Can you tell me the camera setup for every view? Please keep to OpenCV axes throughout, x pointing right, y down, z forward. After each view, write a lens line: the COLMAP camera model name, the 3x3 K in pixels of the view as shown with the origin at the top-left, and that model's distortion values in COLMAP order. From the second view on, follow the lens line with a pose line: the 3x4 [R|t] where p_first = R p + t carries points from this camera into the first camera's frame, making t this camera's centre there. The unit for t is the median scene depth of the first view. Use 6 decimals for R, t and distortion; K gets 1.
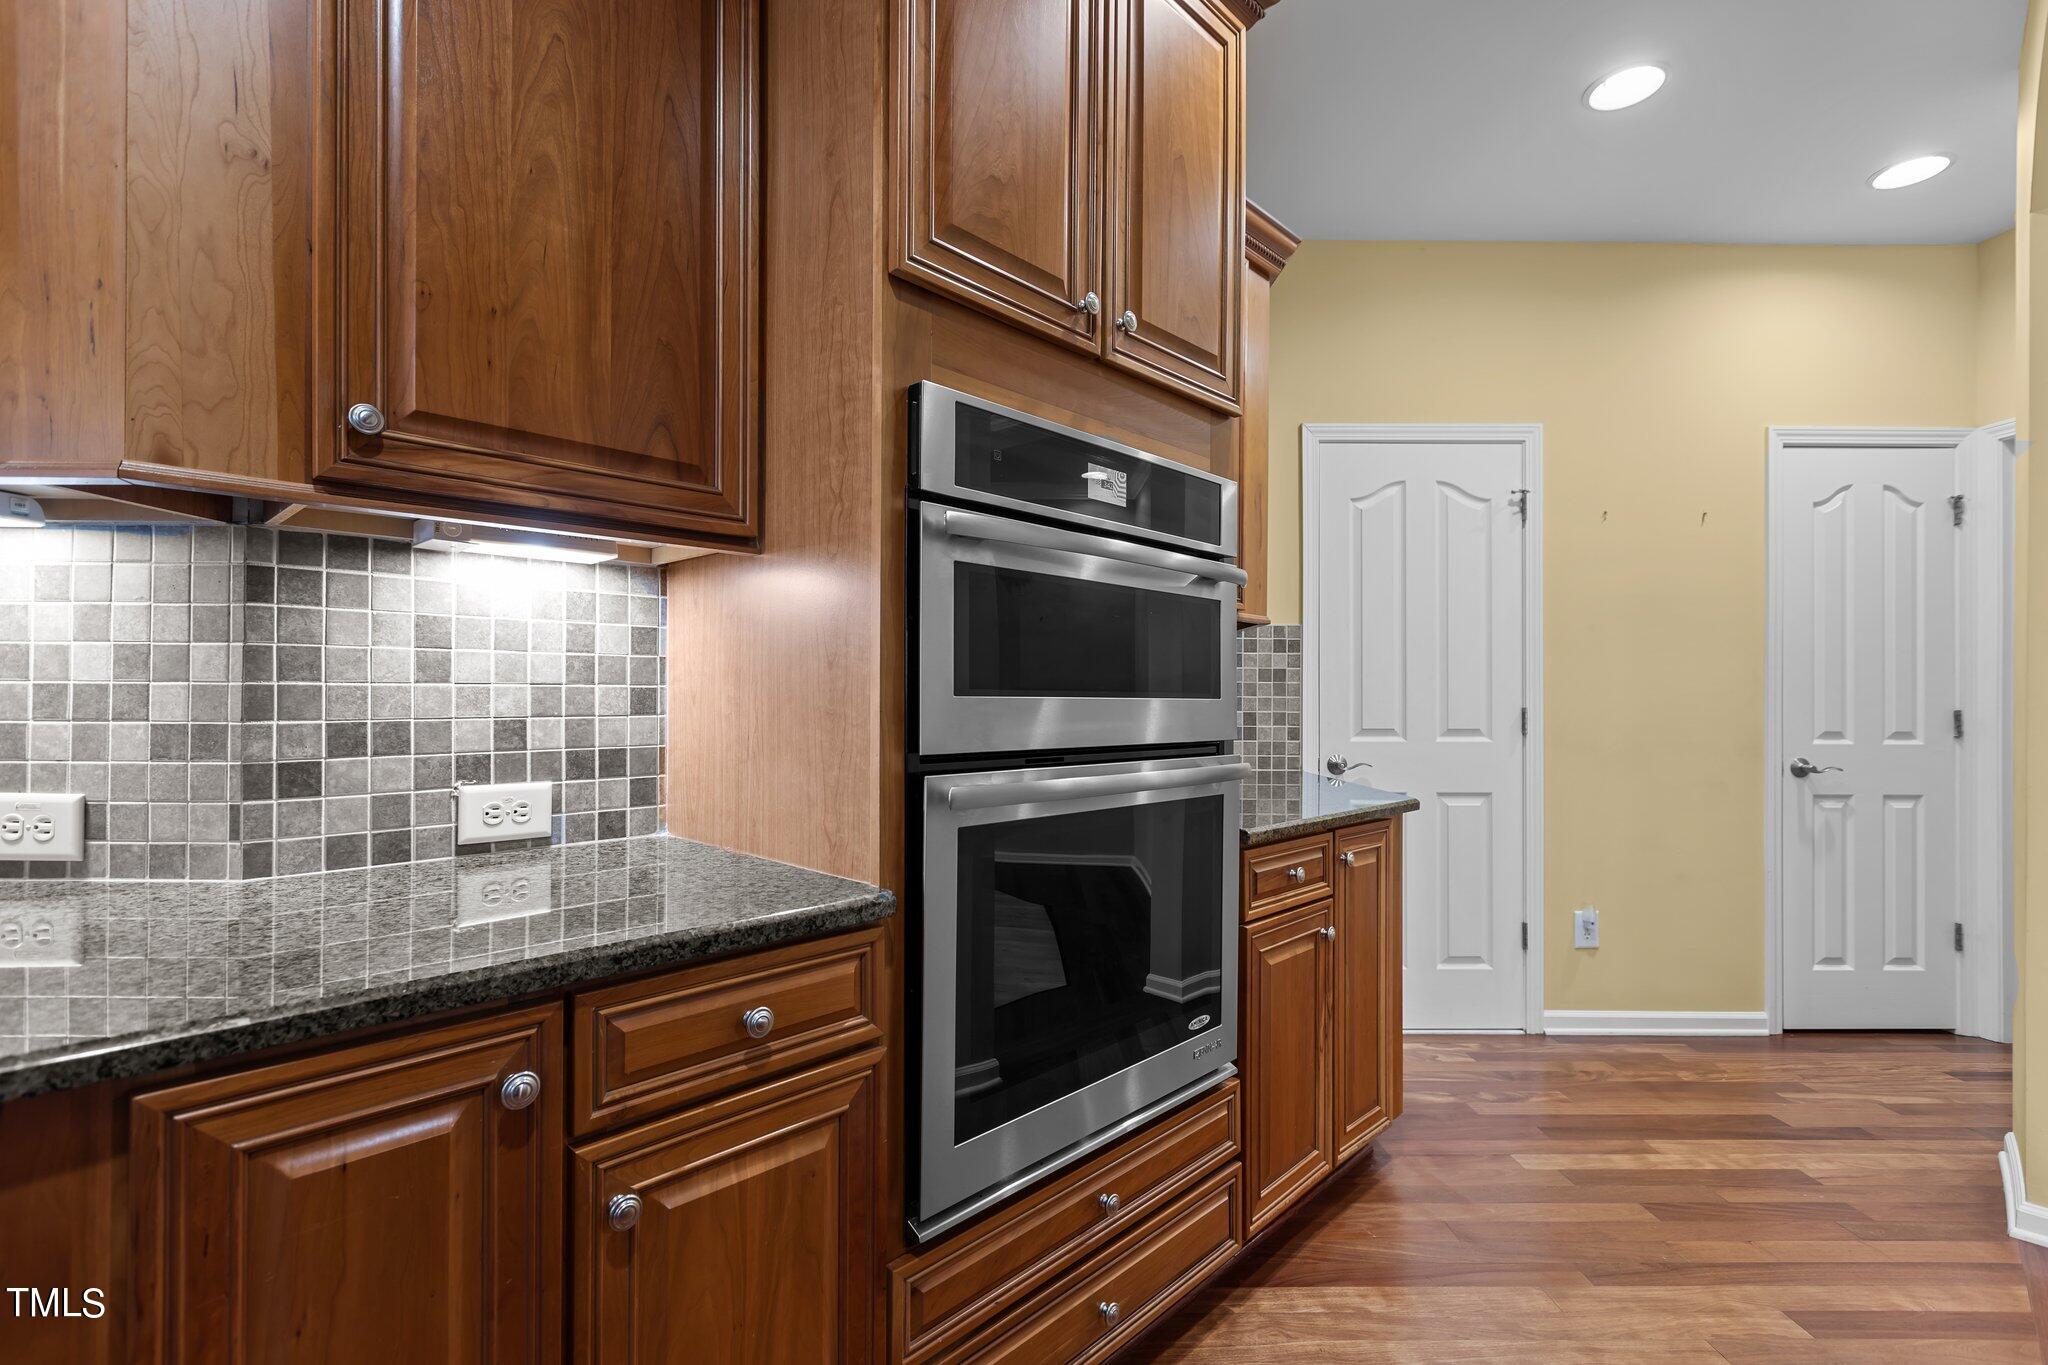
lens RADIAL K [[941.9, 0, 1031.1], [0, 941.9, 690.9], [0, 0, 1]] dist [0.001307, 0.000194]
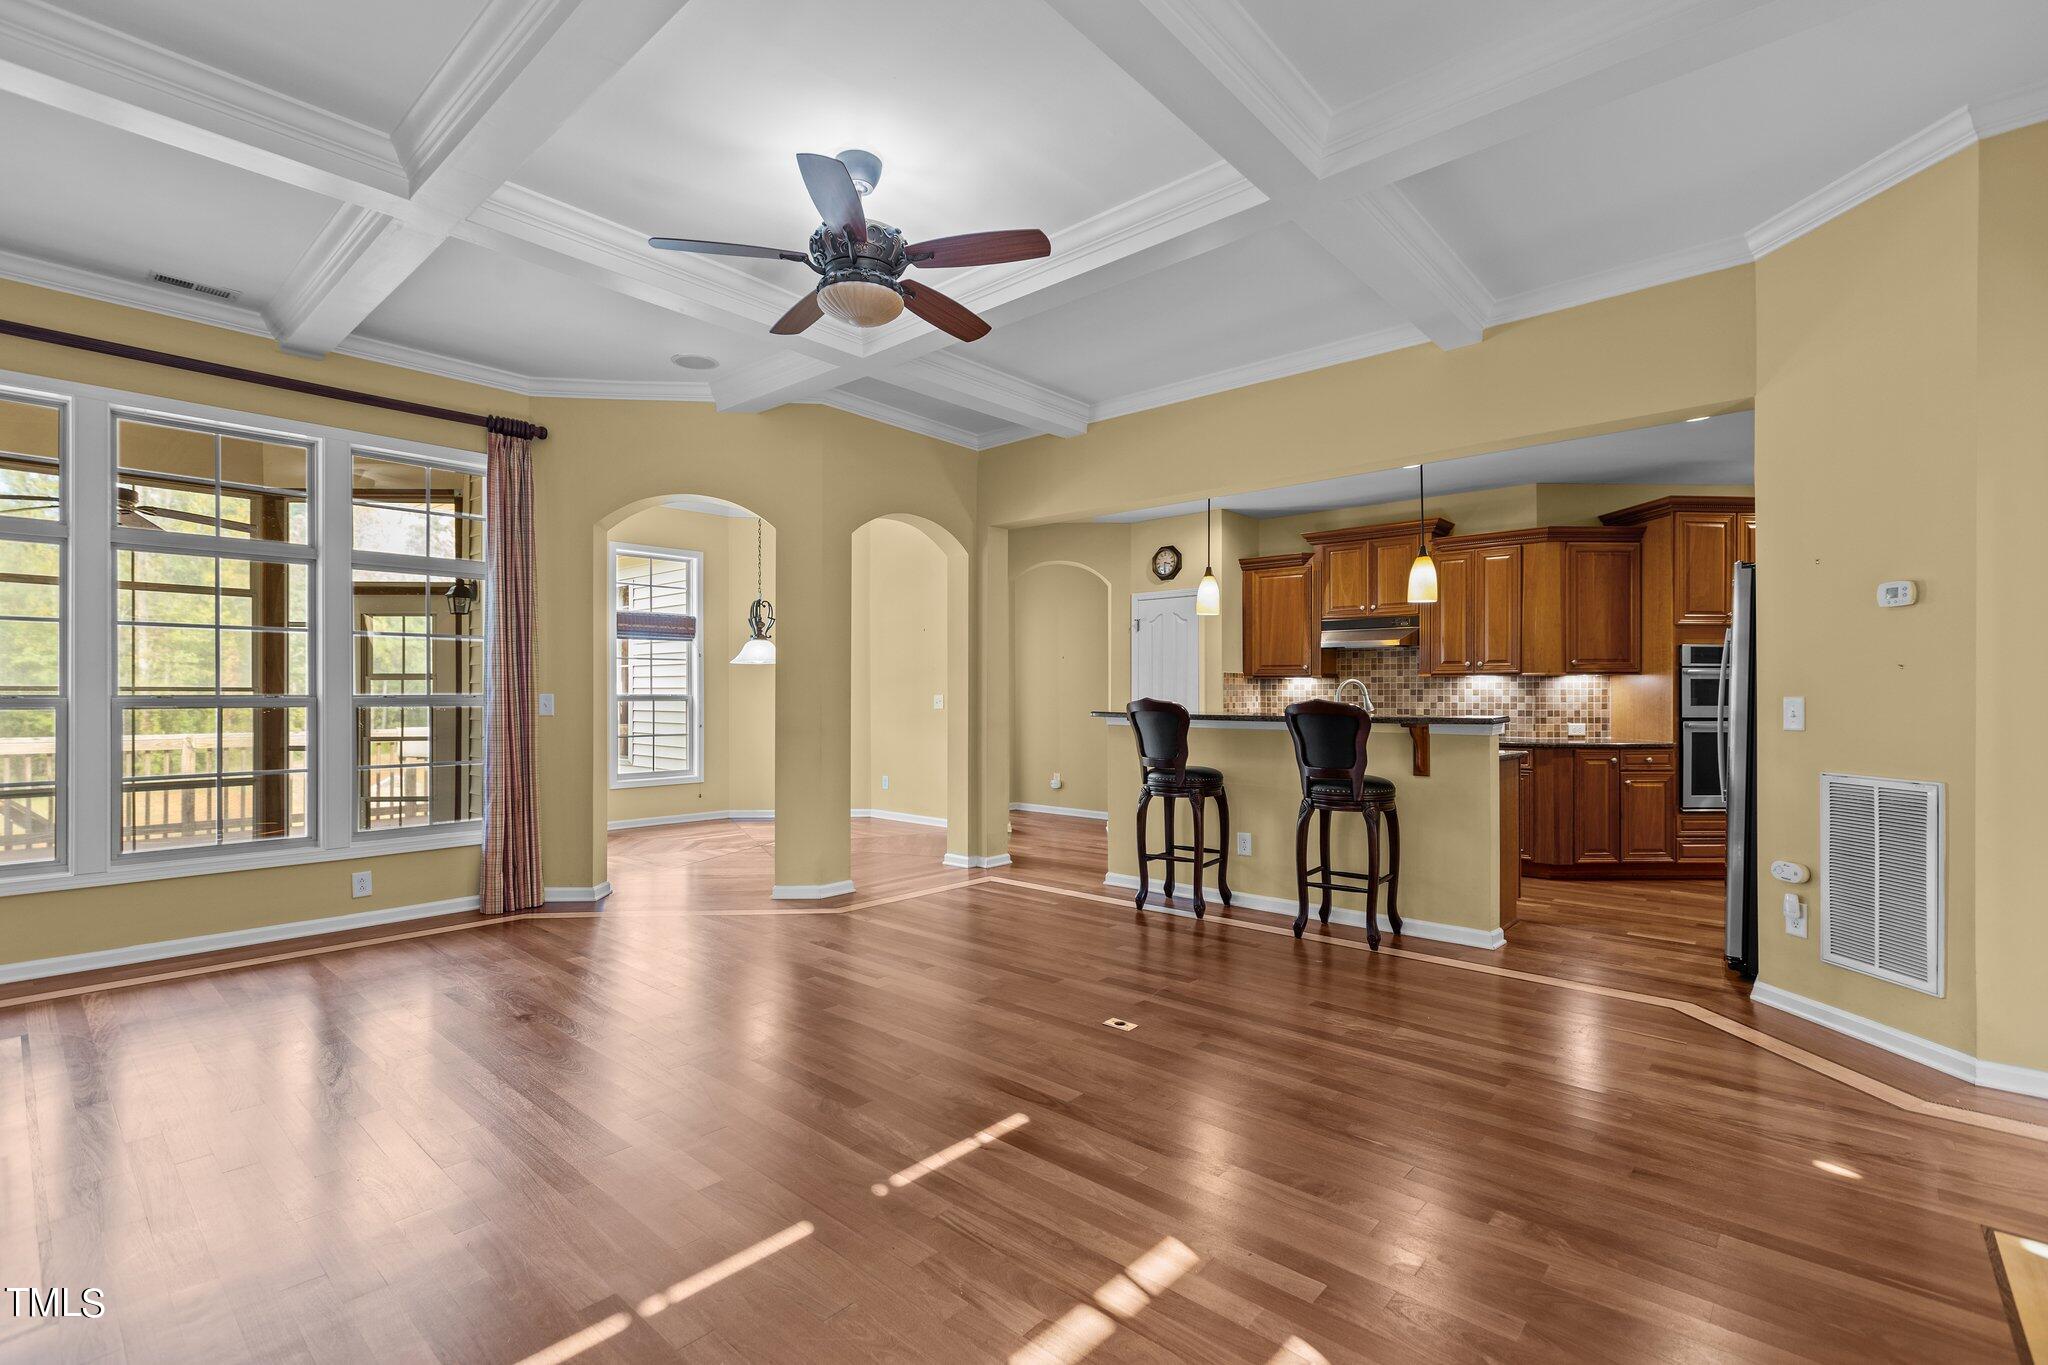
lens RADIAL K [[916.6, 0, 1030.6], [0, 916.6, 692.2], [0, 0, 1]] dist [0.002982, -0.000206]
pose [[0.734117, -0.004574, -0.679008, 0.646986], [0.005113, 0.999986, -0.001208, -0.078284], [0.679004, -0.002584, 0.734130, -4.889911]]
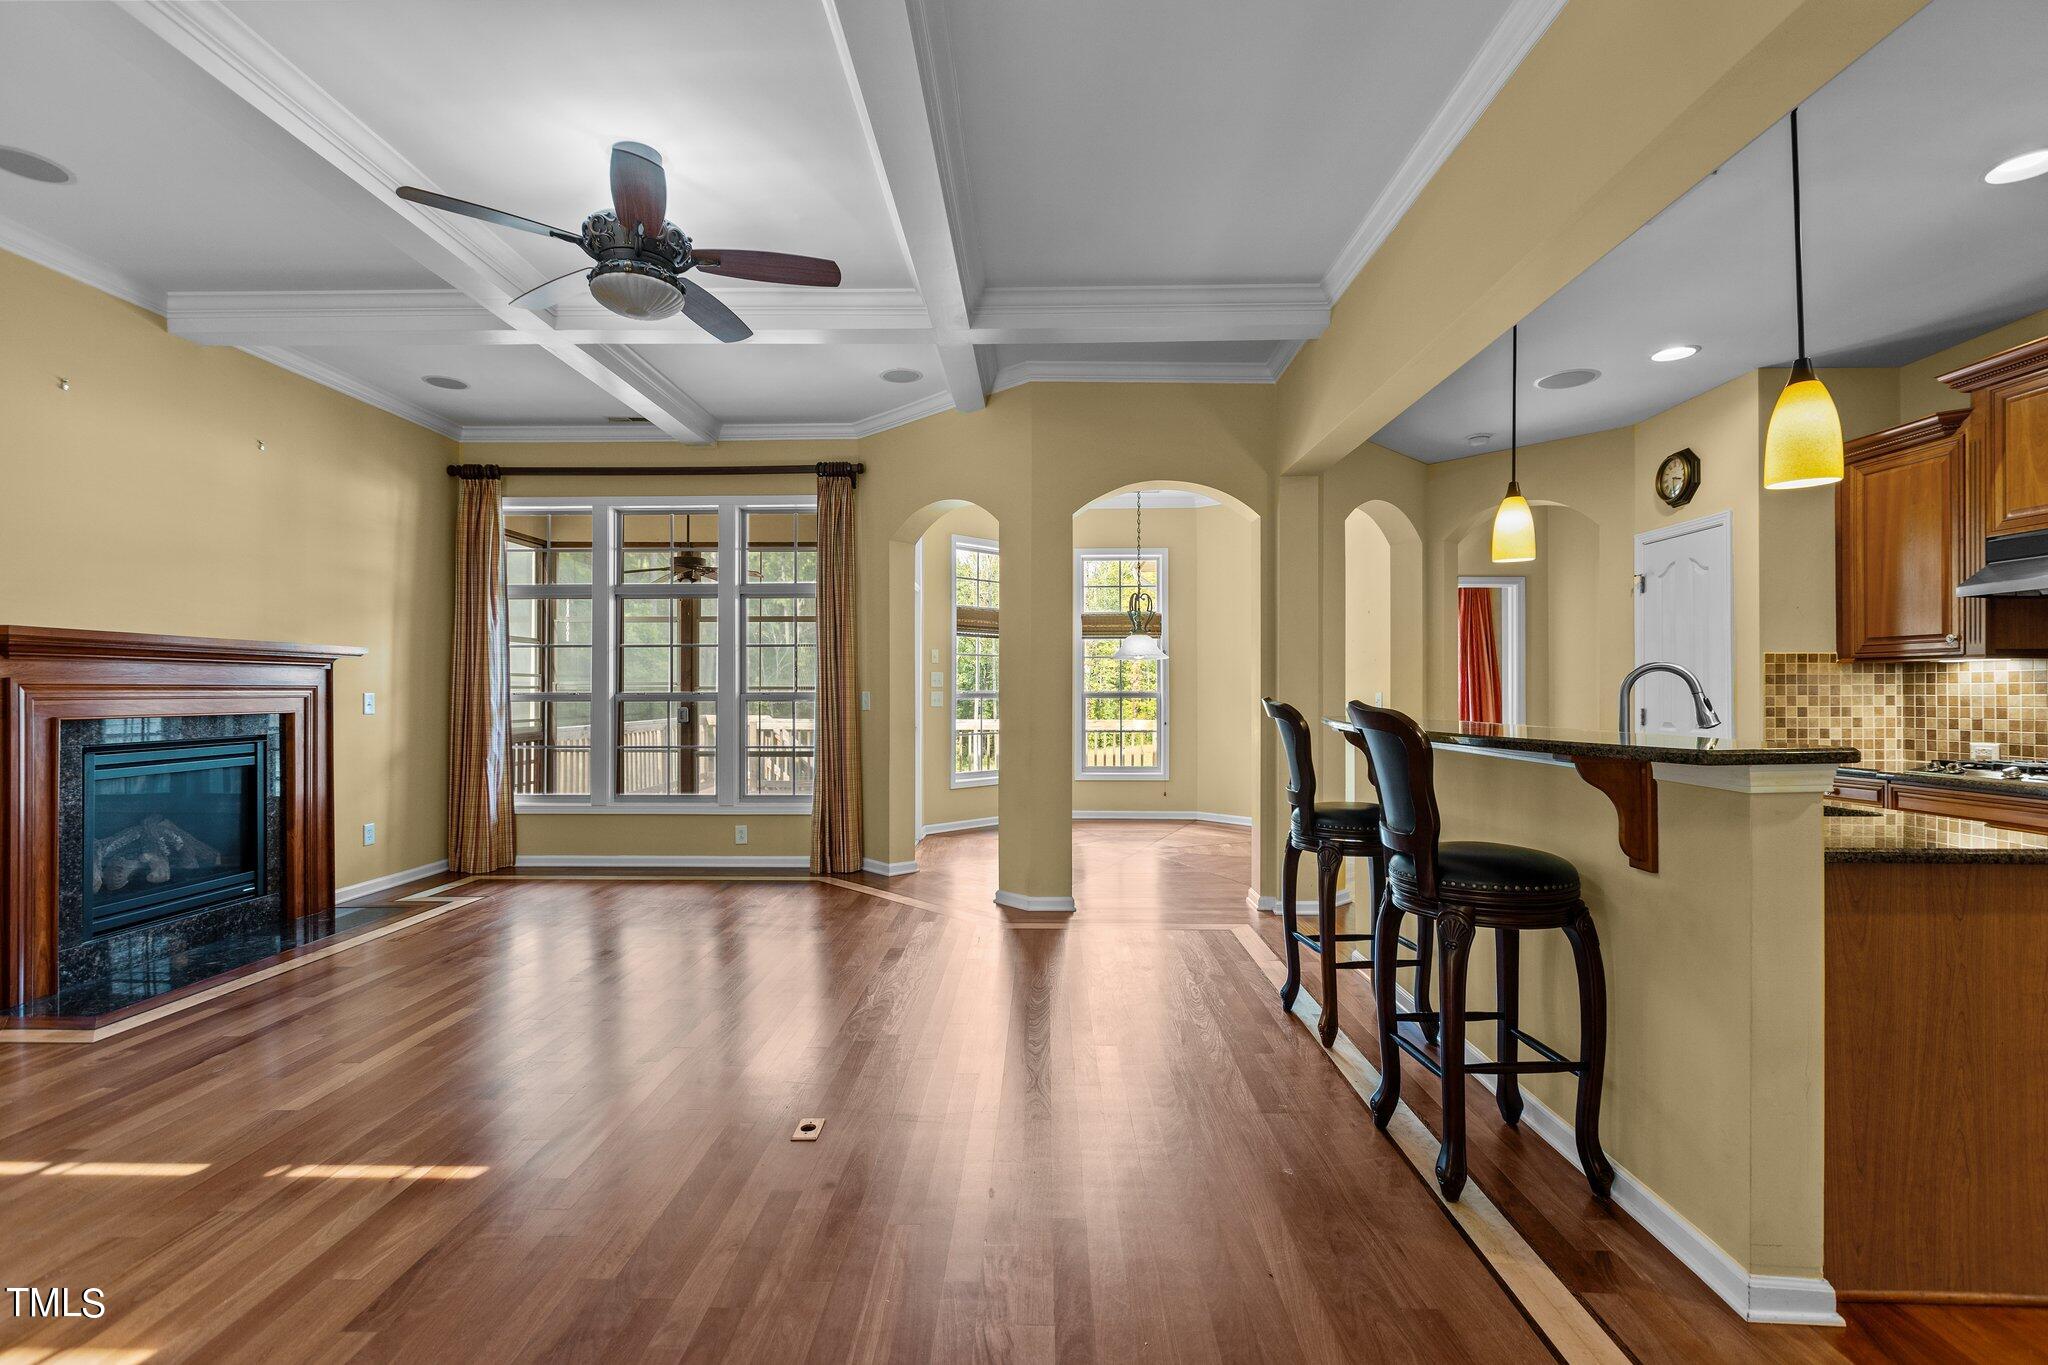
lens RADIAL K [[916.6, 0, 1030.6], [0, 916.6, 692.2], [0, 0, 1]] dist [0.002982, -0.000206]
pose [[-0.033024, -0.001444, -0.999454, 1.023942], [0.004906, 0.999987, -0.001606, -0.072296], [0.999443, -0.004957, -0.033017, -2.223055]]
